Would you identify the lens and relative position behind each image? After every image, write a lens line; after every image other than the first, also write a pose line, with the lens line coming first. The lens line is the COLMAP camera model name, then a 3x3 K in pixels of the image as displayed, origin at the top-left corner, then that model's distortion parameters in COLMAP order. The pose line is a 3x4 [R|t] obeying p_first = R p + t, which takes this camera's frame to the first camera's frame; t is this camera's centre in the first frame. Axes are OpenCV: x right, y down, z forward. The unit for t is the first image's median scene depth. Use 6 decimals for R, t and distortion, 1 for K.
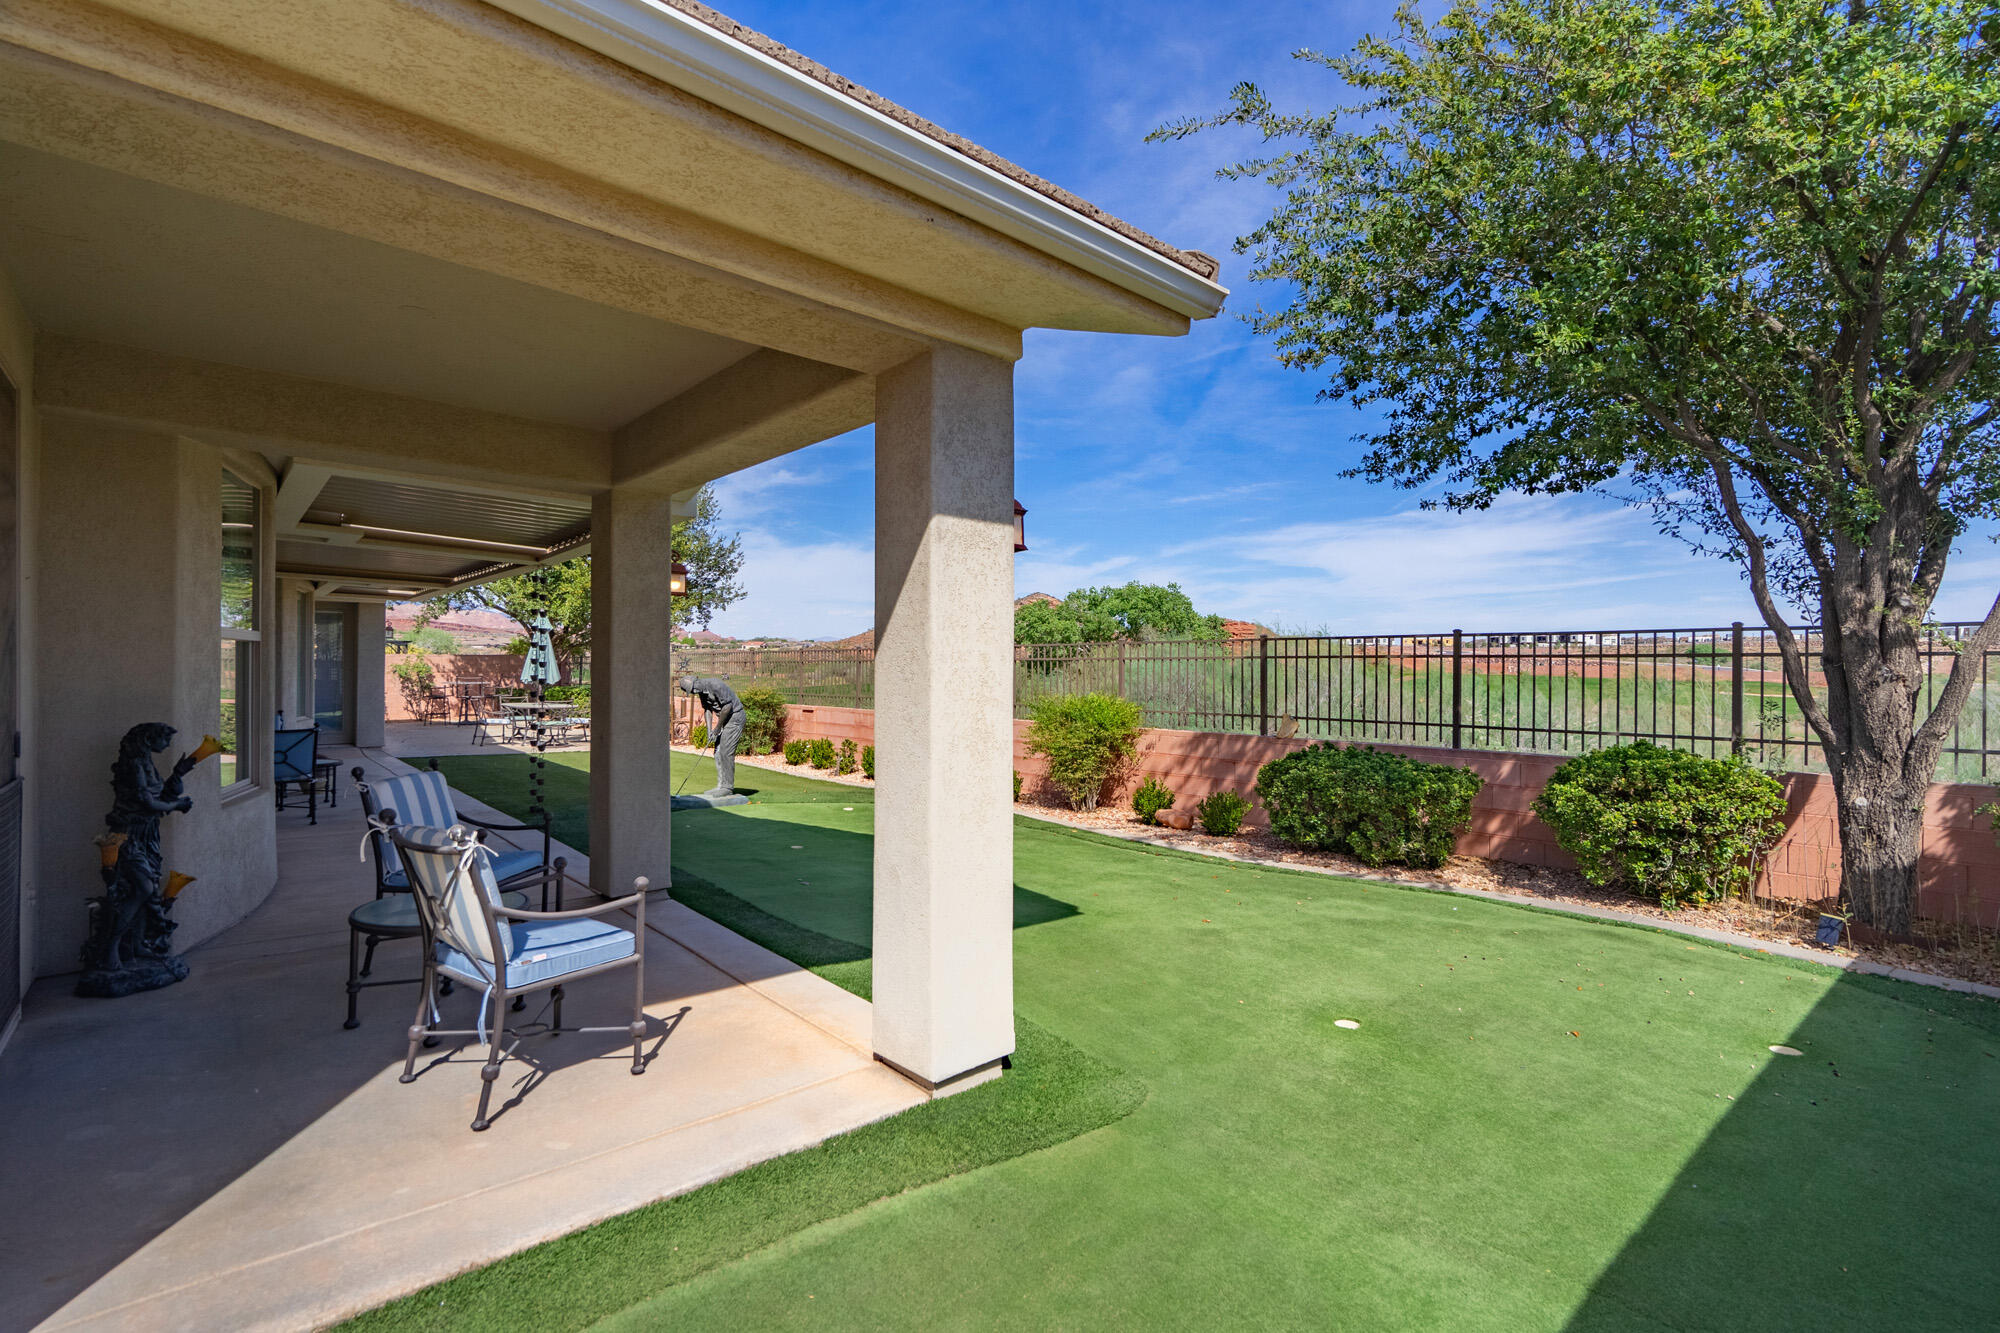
lens RADIAL K [[898.2, 0, 989.0], [0, 898.2, 670.9], [0, 0, 1]] dist [-0.002236, 0.000675]
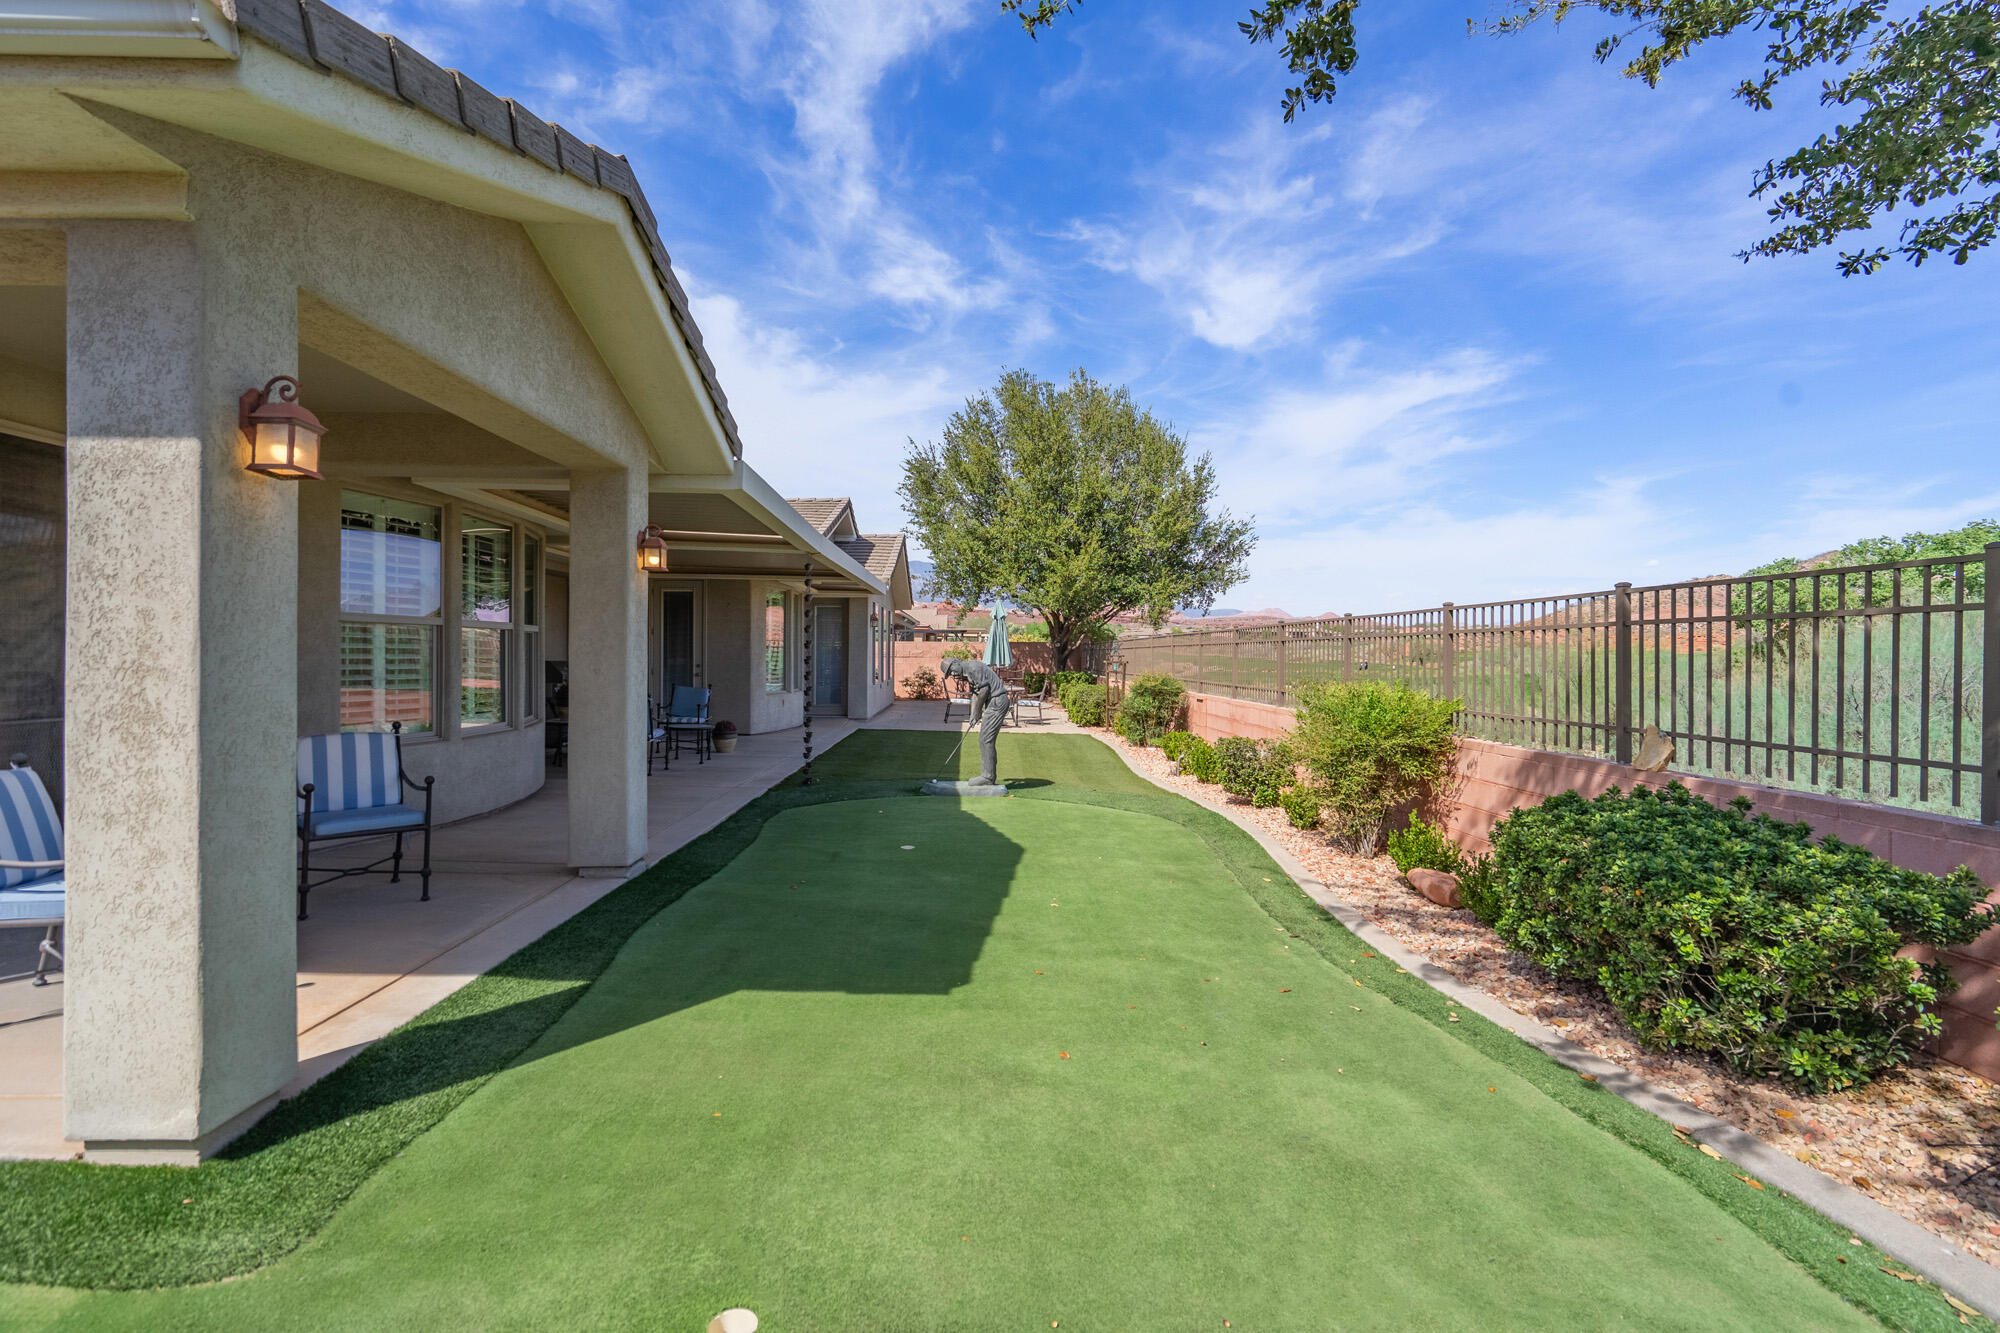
lens RADIAL K [[913.9, 0, 971.7], [0, 913.9, 661.2], [0, 0, 1]] dist [0.001698, 0.000192]
pose [[0.757946, 0.000503, -0.652318, 0.532326], [-0.000727, 1.000000, -0.000073, 0.012459], [0.652317, 0.000529, 0.757946, 0.441173]]
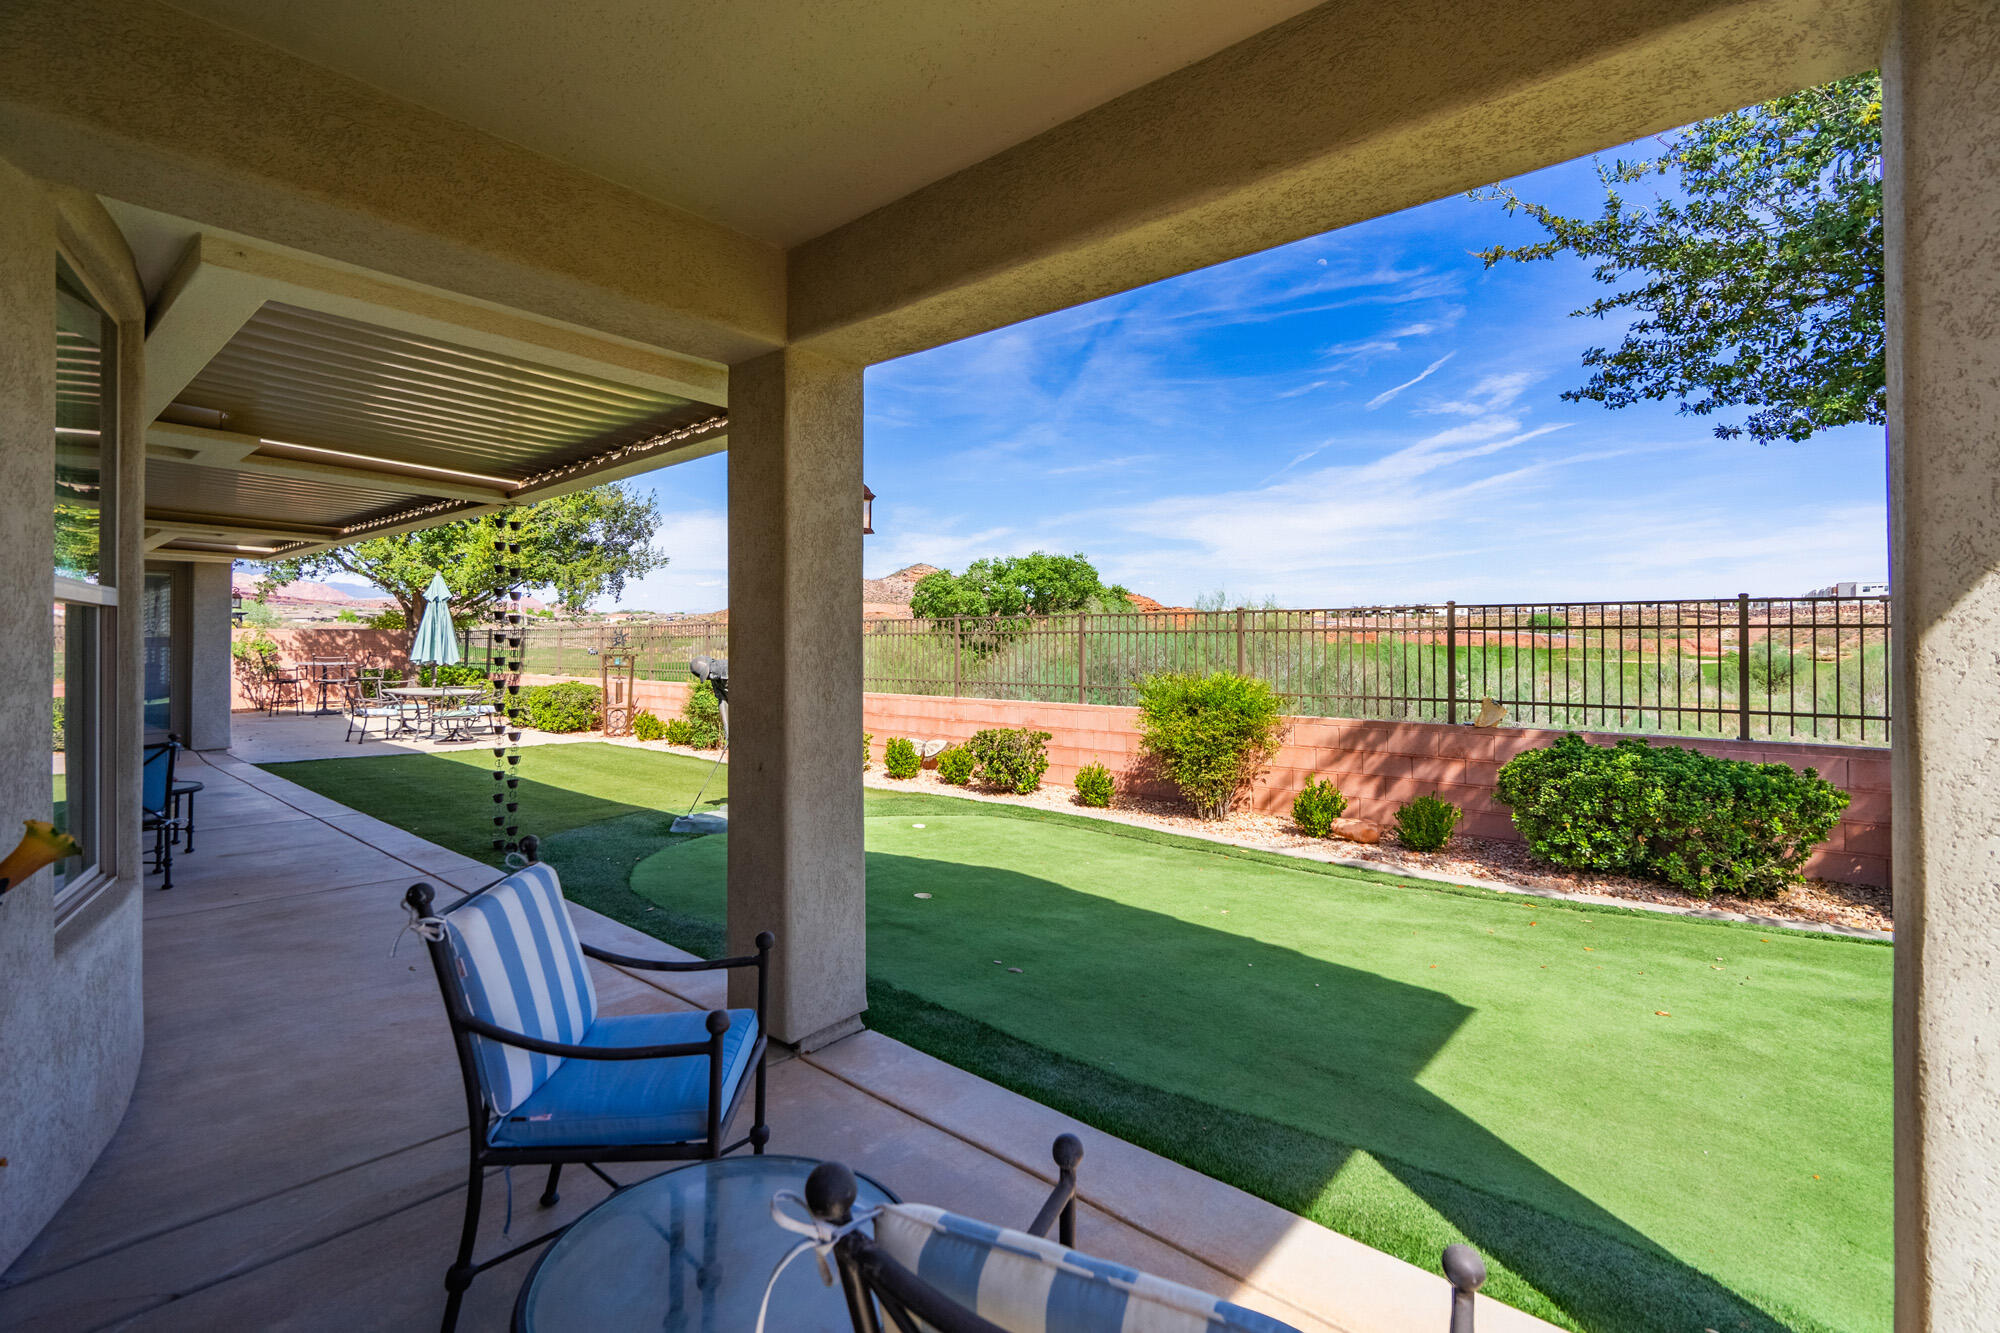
lens RADIAL K [[916.4, 0, 1002.9], [0, 916.4, 645.0], [0, 0, 1]] dist [-0.001552, -0.000023]
pose [[0.991009, -0.007259, 0.133596, -0.313437], [0.006955, 0.999972, 0.002741, -0.007902], [-0.133612, -0.001788, 0.991032, 0.335625]]
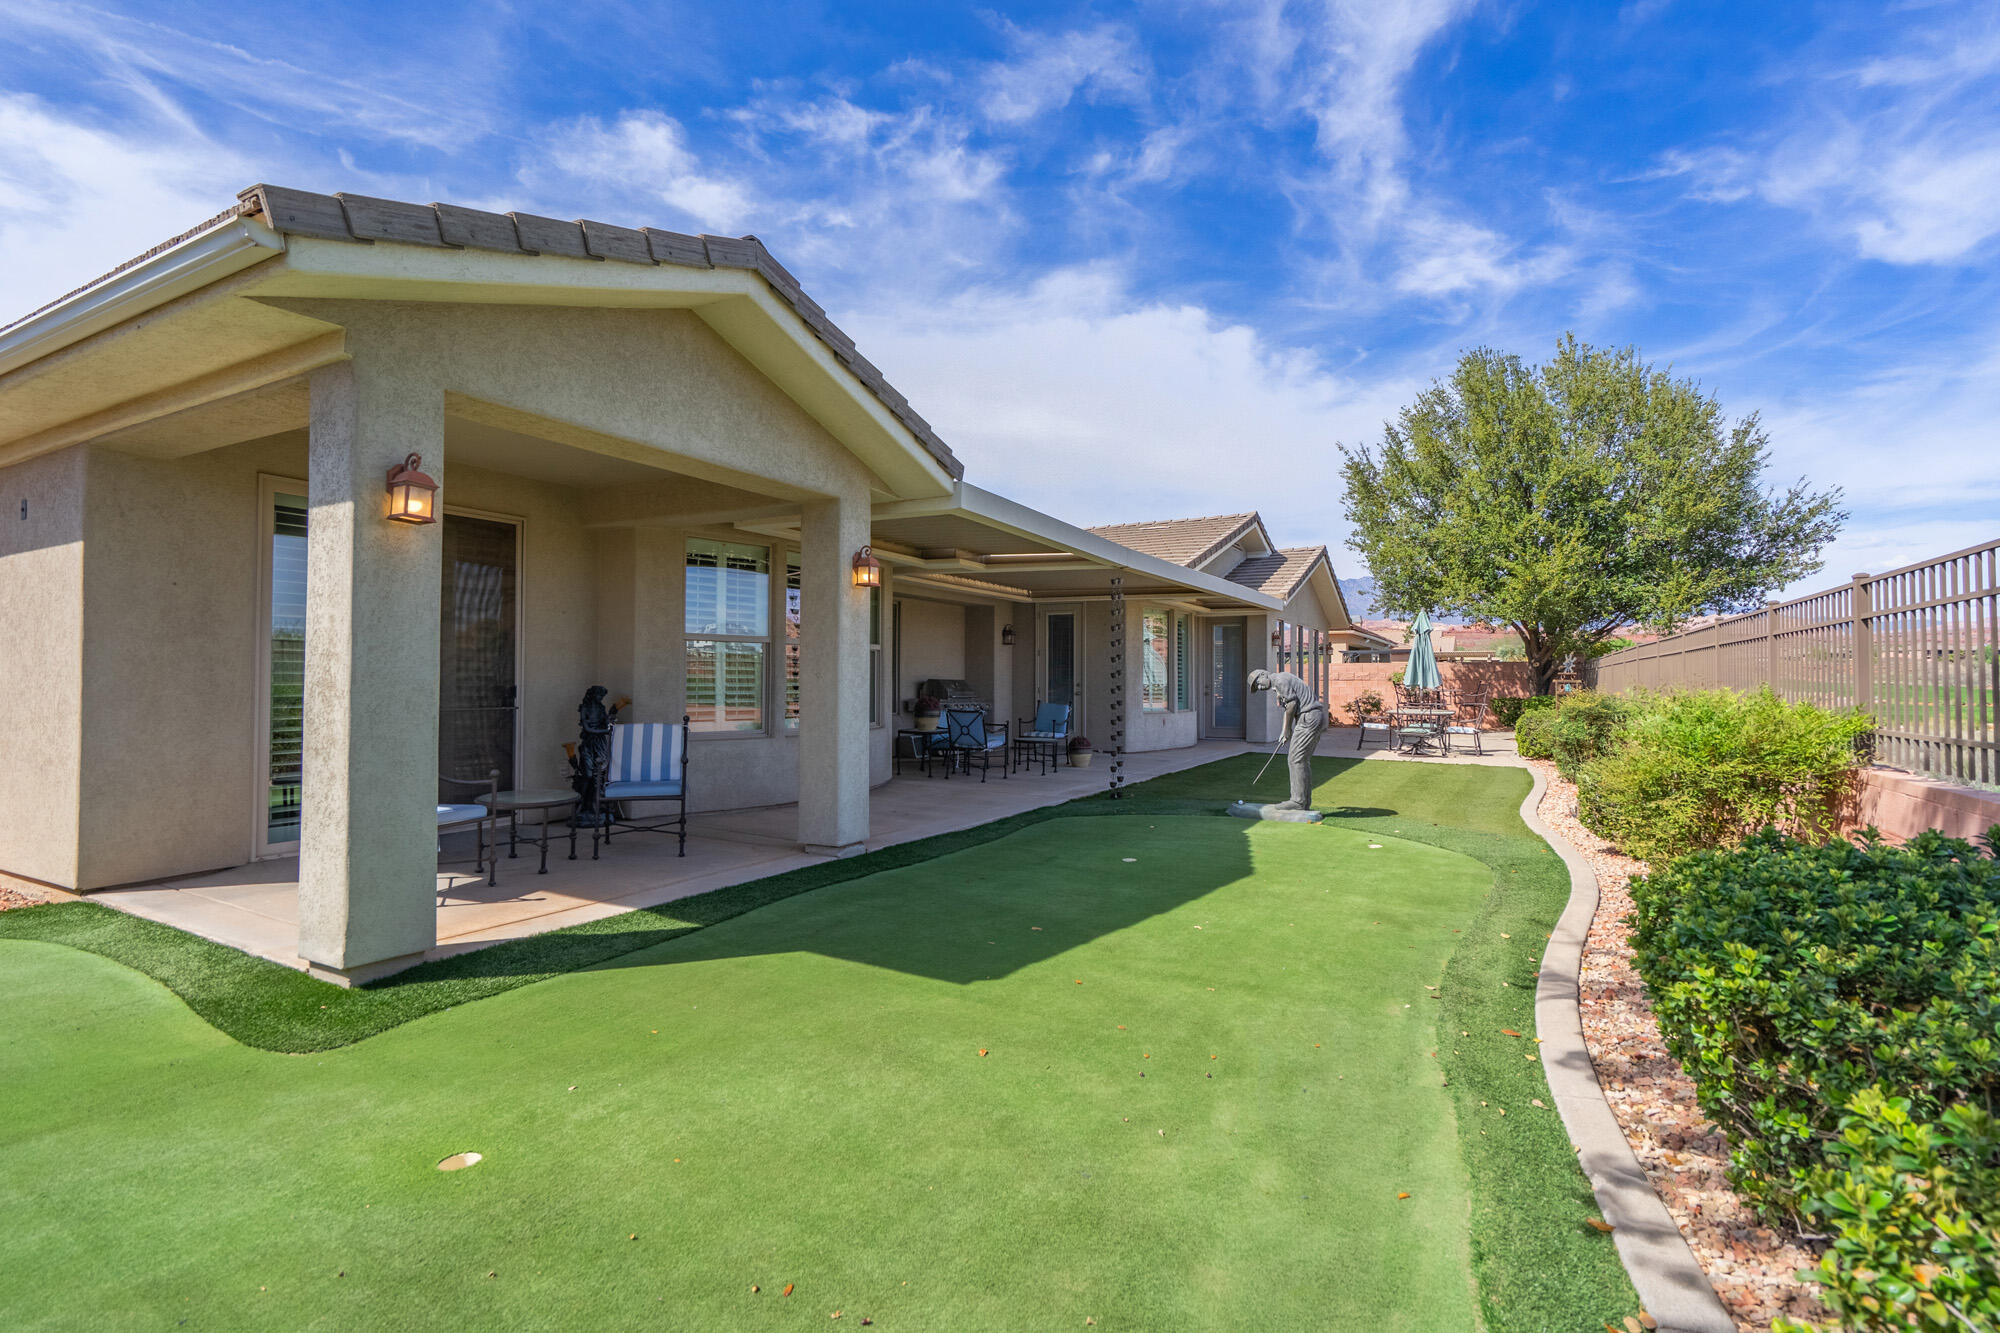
lens RADIAL K [[925.9, 0, 1000.0], [0, 925.9, 666.5], [0, 0, 1]] dist [-0.004197, 0.000092]
pose [[0.343257, -0.023117, -0.938957, 0.729501], [-0.001883, 0.999678, -0.025301, 0.038811], [0.939240, 0.010453, 0.343103, 0.716591]]
